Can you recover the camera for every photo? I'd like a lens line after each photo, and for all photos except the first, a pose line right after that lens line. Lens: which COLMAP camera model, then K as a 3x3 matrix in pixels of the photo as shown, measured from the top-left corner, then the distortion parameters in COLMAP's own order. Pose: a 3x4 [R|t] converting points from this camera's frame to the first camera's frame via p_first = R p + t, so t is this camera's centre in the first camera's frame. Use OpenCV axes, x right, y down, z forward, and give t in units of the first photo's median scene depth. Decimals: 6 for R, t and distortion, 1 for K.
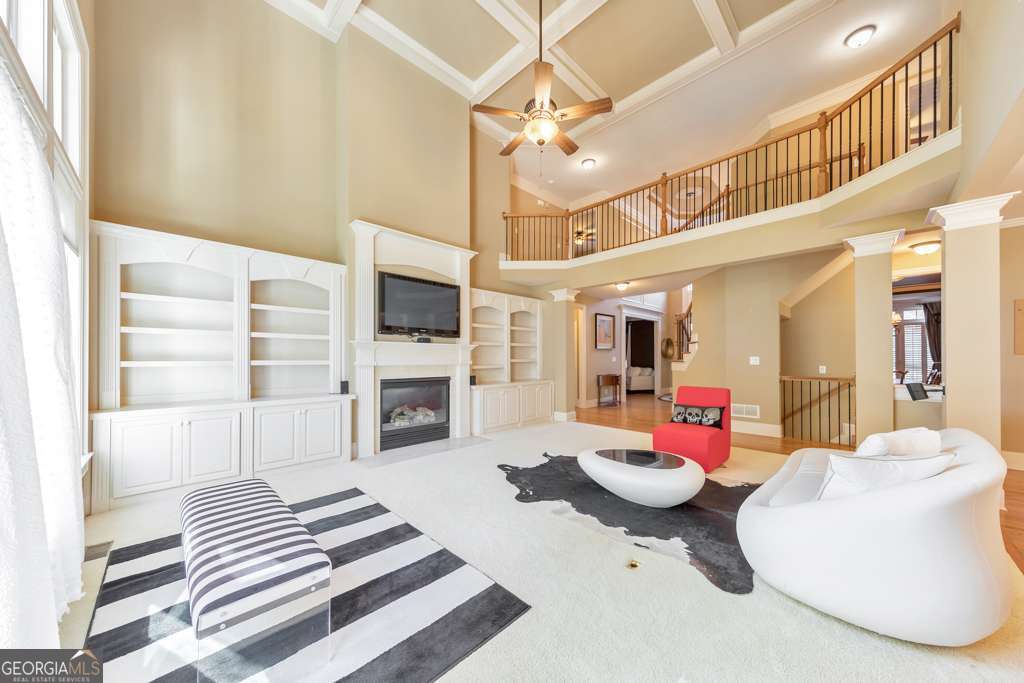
lens RADIAL K [[347.0, 0, 513.8], [0, 347.0, 357.3], [0, 0, 1]] dist [0.000246, -0.000059]
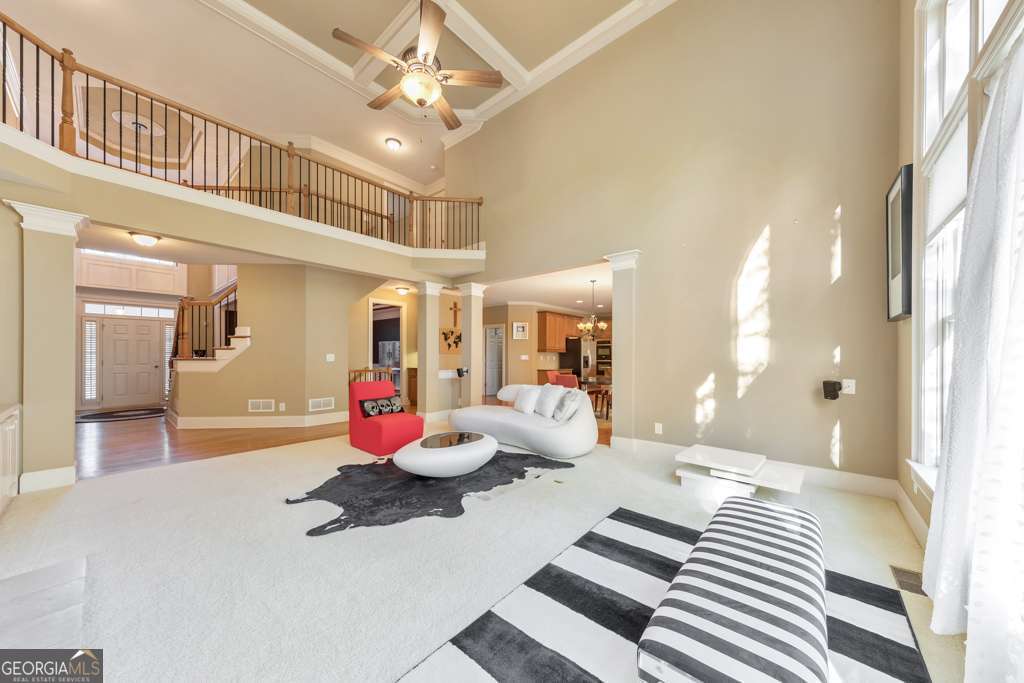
lens RADIAL K [[352.7, 0, 513.9], [0, 352.7, 357.5], [0, 0, 1]] dist [-0.000149, 0.000024]
pose [[-0.083909, -0.004159, 0.996465, -0.678795], [-0.005448, 0.999978, 0.003714, 0.002857], [-0.996459, -0.005117, -0.083930, 0.707607]]
